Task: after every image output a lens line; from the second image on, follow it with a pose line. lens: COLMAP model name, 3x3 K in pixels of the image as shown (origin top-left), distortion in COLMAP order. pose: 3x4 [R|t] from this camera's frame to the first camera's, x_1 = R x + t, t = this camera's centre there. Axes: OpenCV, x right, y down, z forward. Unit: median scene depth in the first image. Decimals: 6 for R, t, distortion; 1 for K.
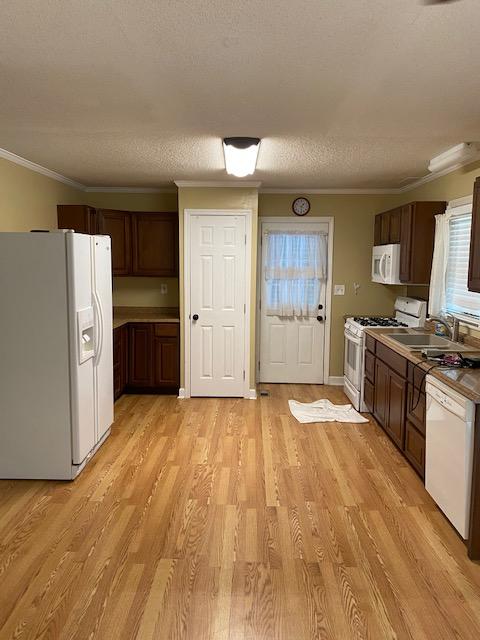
lens RADIAL K [[476.0, 0, 239.2], [0, 476.0, 316.3], [0, 0, 1]] dist [0.007781, -0.005483]
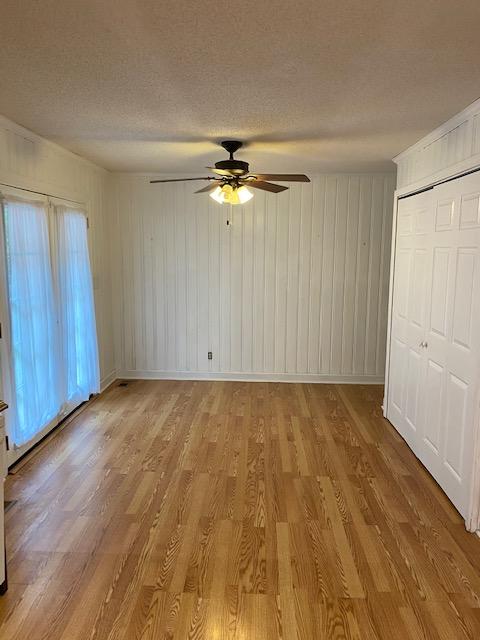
lens RADIAL K [[476.0, 0, 239.2], [0, 476.0, 316.3], [0, 0, 1]] dist [0.007781, -0.005483]
pose [[-0.999715, -0.017334, 0.016423, 0.059095], [-0.012550, 0.966541, 0.256206, -0.211074], [-0.020314, 0.255926, -0.966483, 1.784308]]
